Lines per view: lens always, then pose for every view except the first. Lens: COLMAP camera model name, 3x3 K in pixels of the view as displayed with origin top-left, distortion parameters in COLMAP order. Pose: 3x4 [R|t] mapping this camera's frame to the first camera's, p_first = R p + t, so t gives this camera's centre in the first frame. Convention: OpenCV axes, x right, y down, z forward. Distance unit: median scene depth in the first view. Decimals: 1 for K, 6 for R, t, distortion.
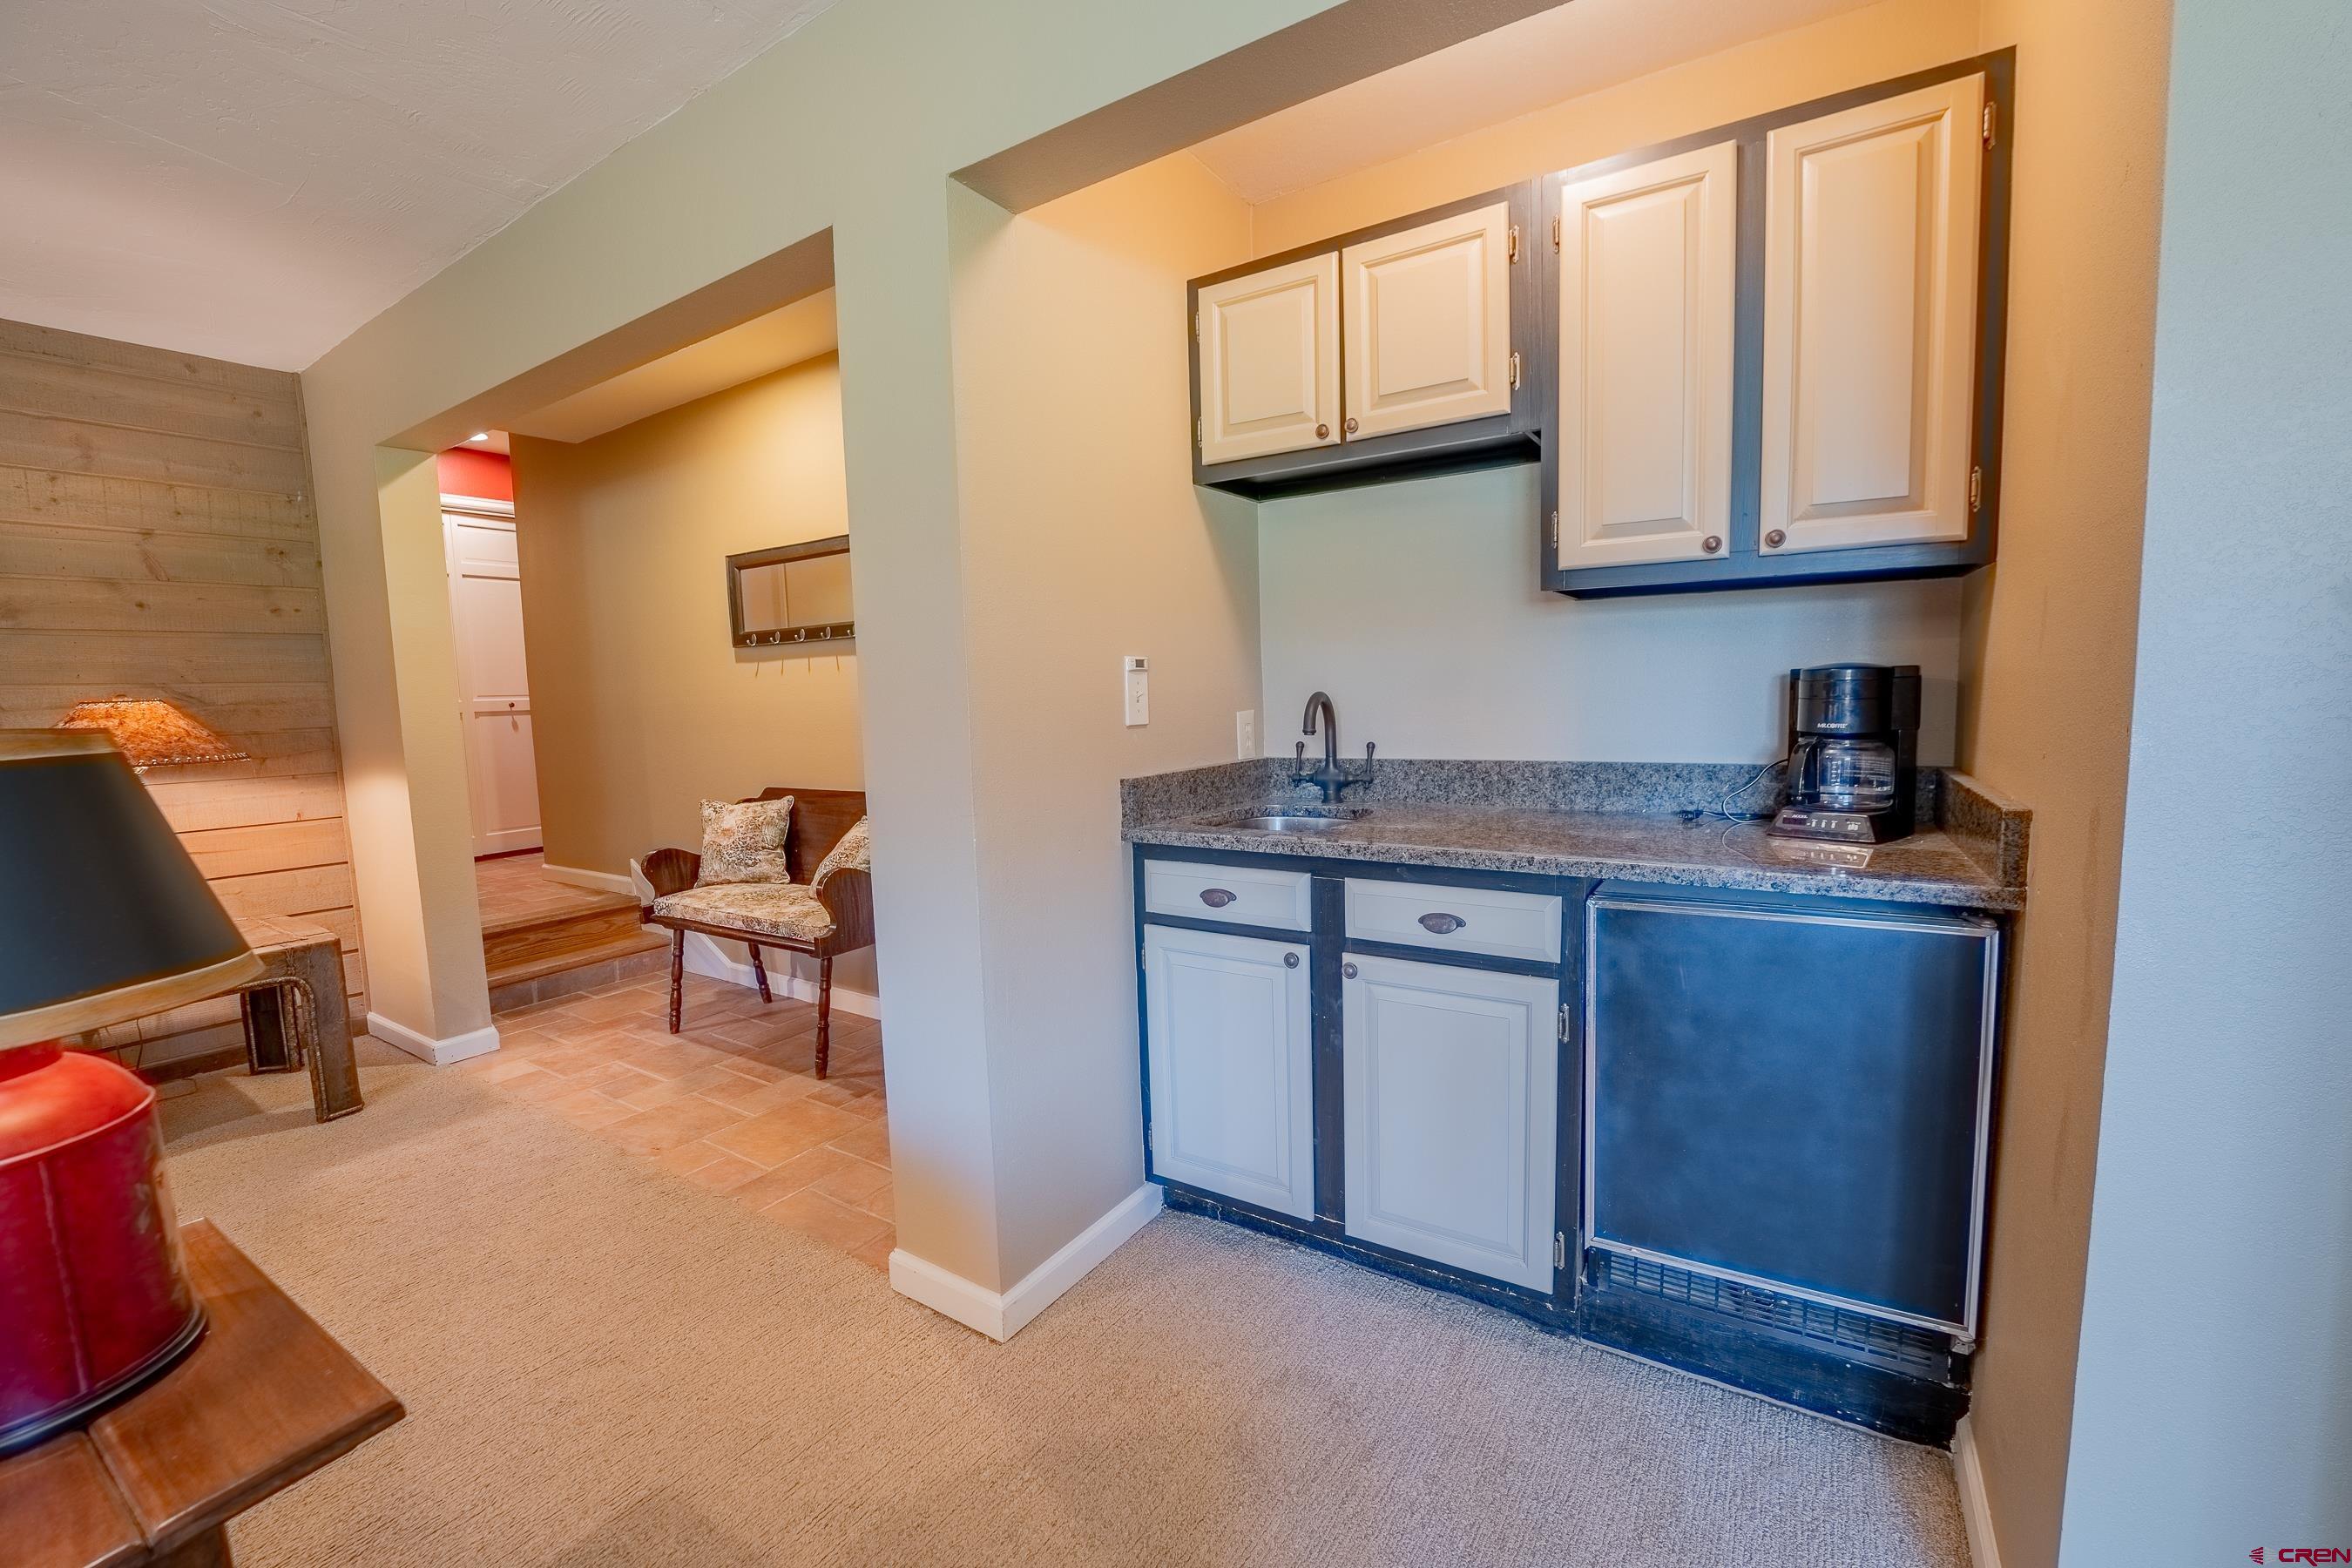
lens RADIAL K [[953.2, 0, 1181.1], [0, 953.2, 785.5], [0, 0, 1]] dist [-0.030097, 0.003599]
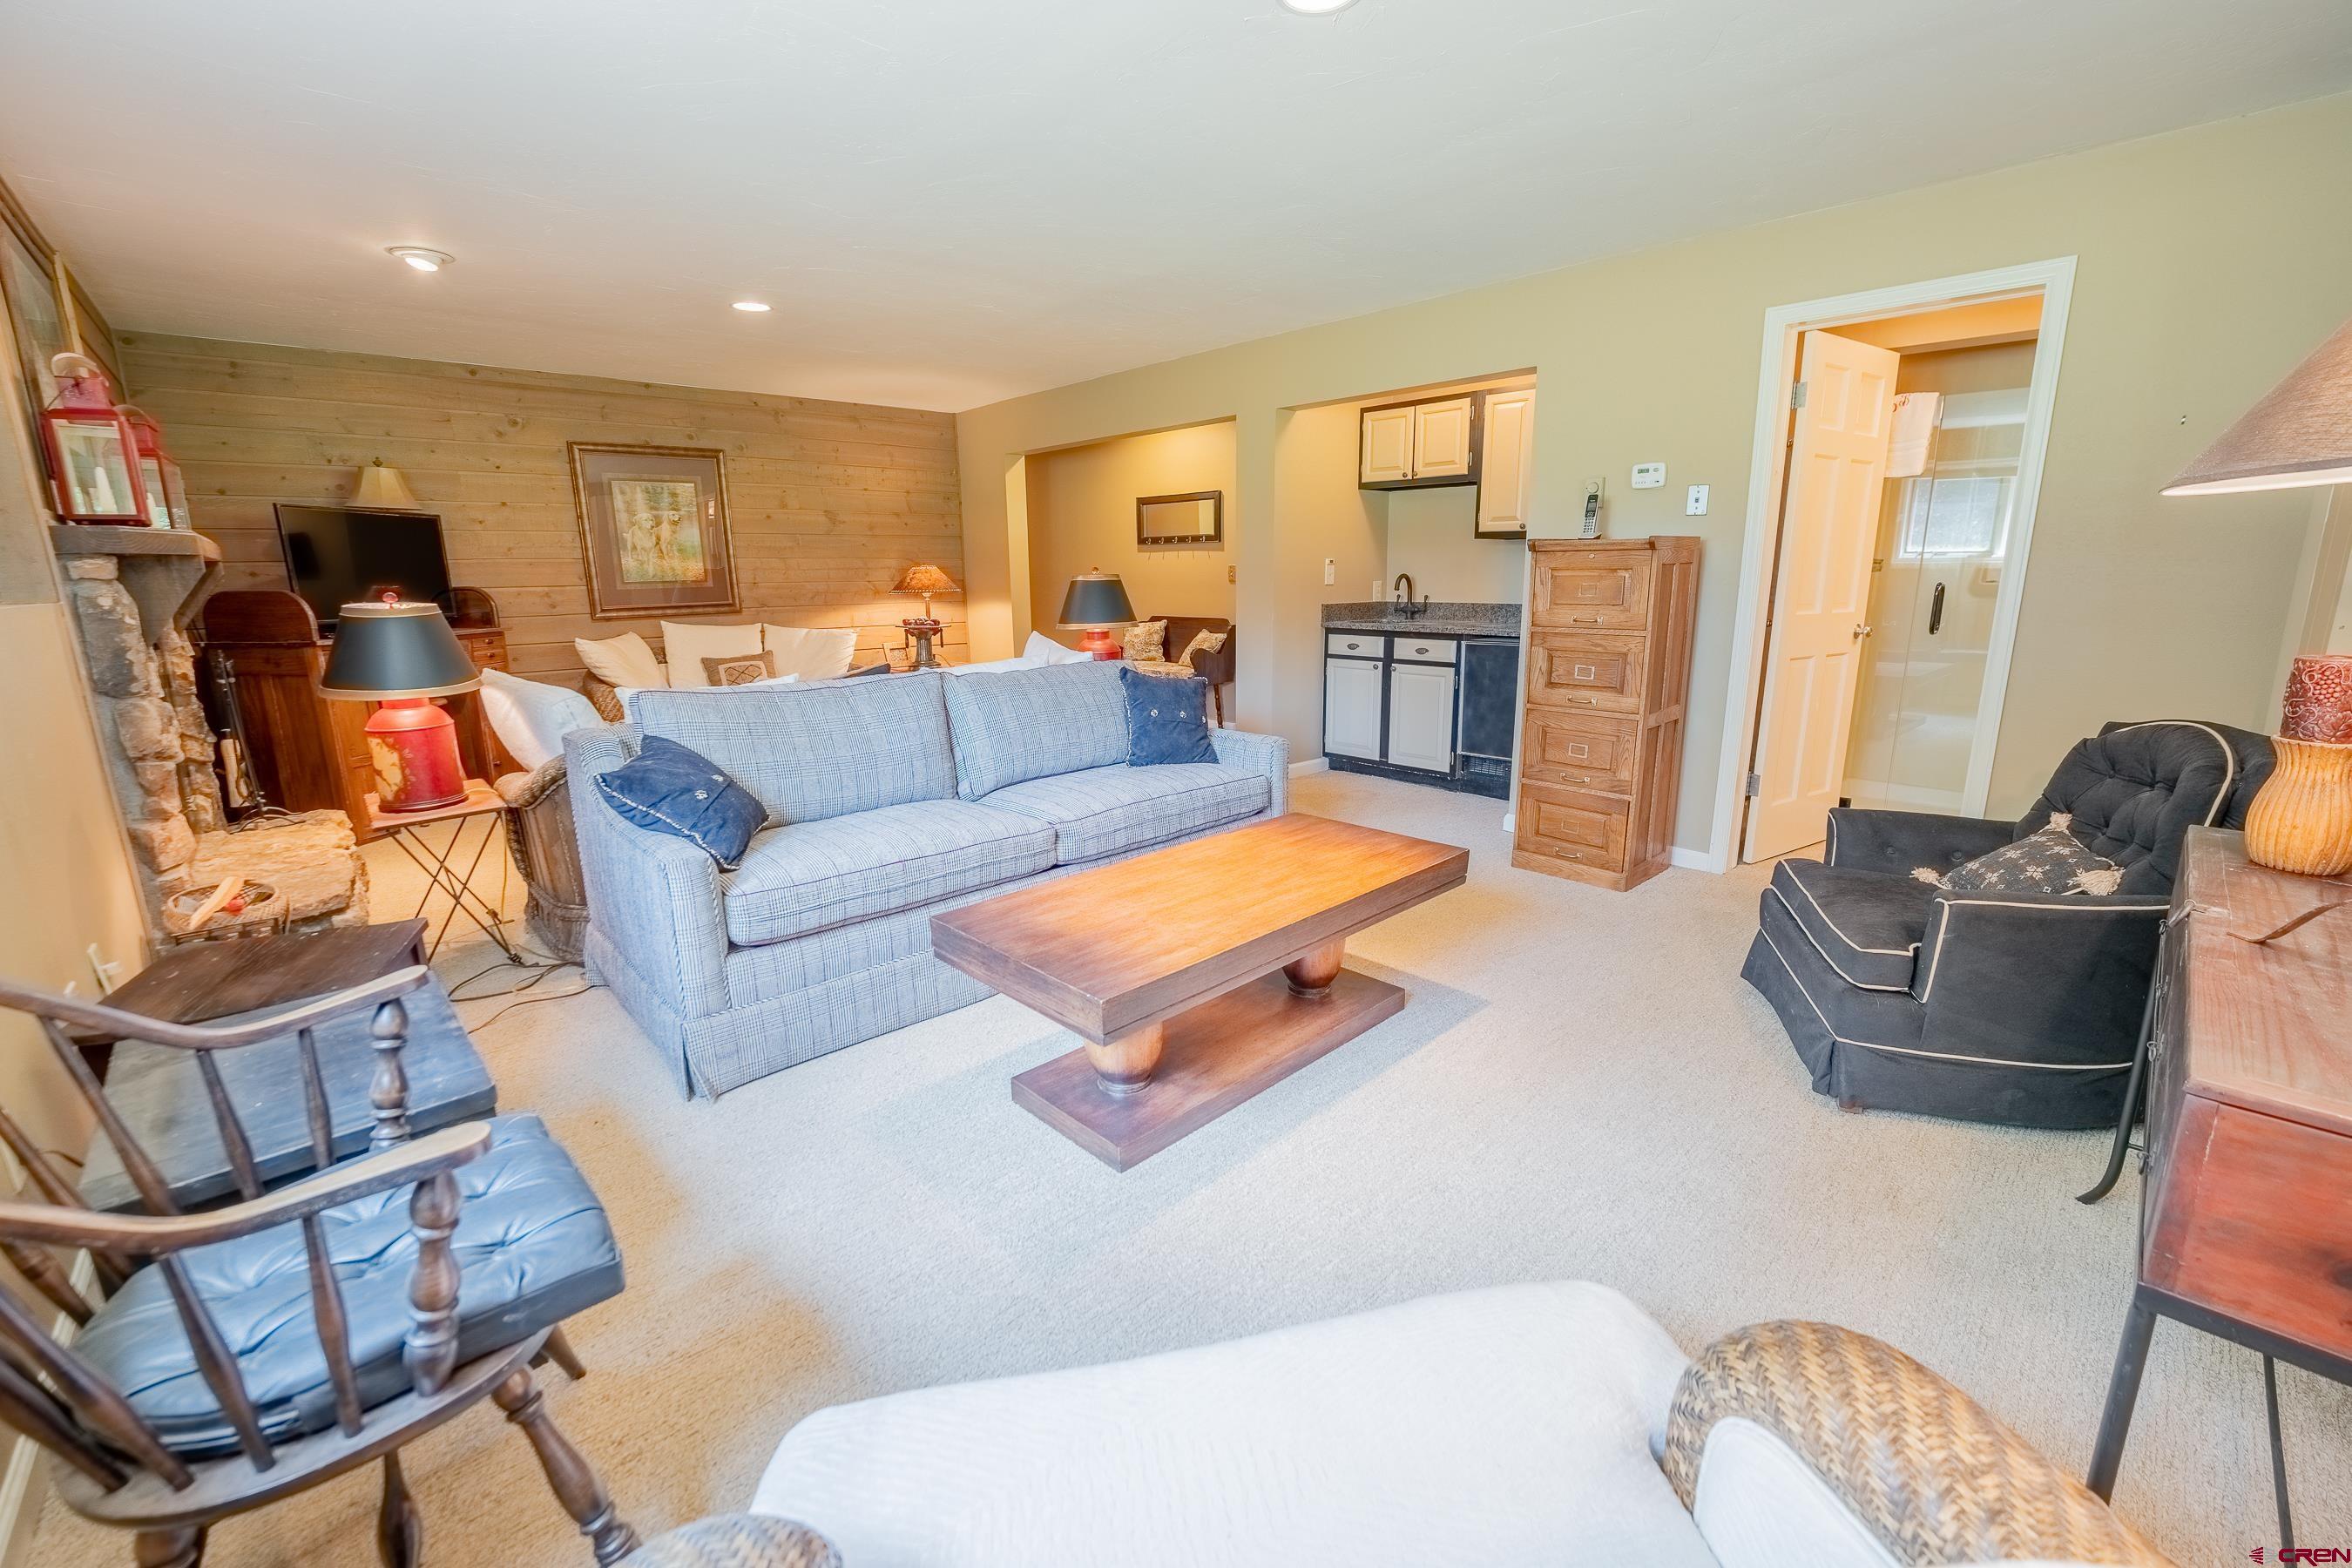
lens RADIAL K [[953.2, 0, 1180.3], [0, 953.2, 786.2], [0, 0, 1]] dist [-0.030097, 0.003599]
pose [[0.970169, 0.072673, -0.231282, 0.143483], [-0.043083, 0.990510, 0.130517, 0.116038], [0.238572, -0.116659, 0.964092, -1.214601]]
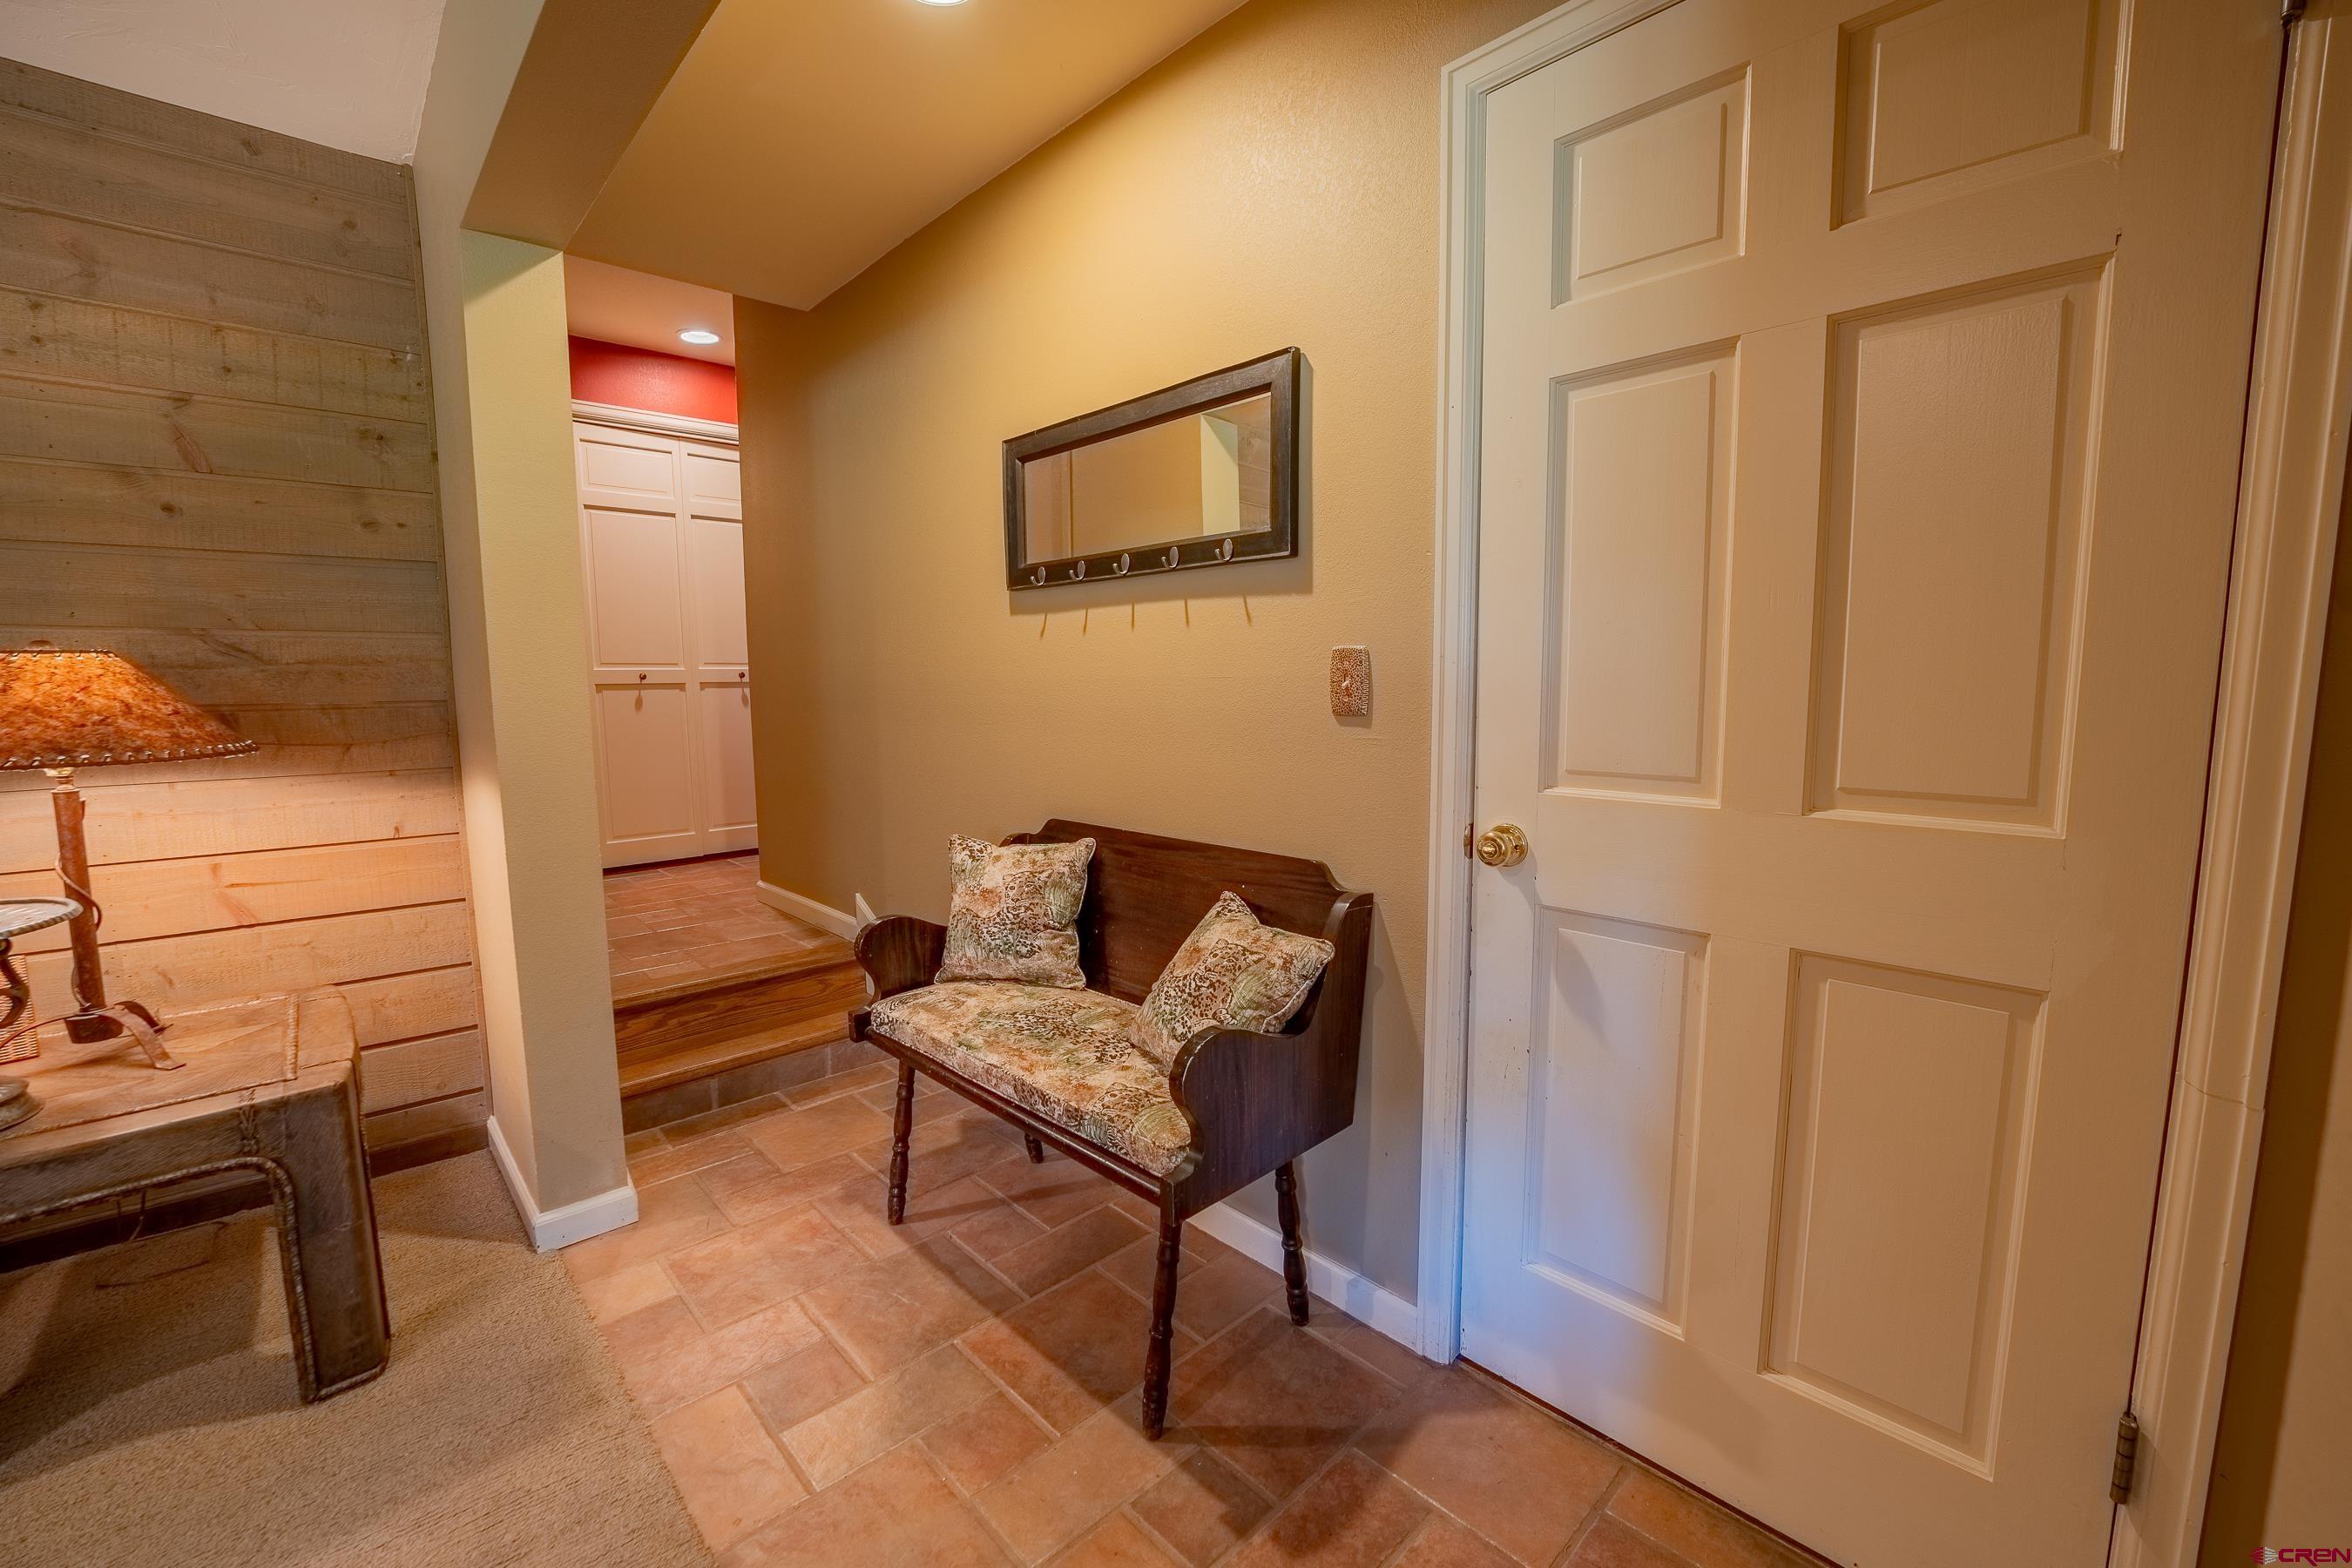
lens RADIAL K [[953.2, 0, 1186.7], [0, 953.2, 787.9], [0, 0, 1]] dist [-0.030097, 0.003599]
pose [[0.973505, 0.049238, -0.223301, -0.265325], [-0.045088, 0.998703, 0.023652, -0.044949], [0.224175, -0.012957, 0.974463, 0.517635]]
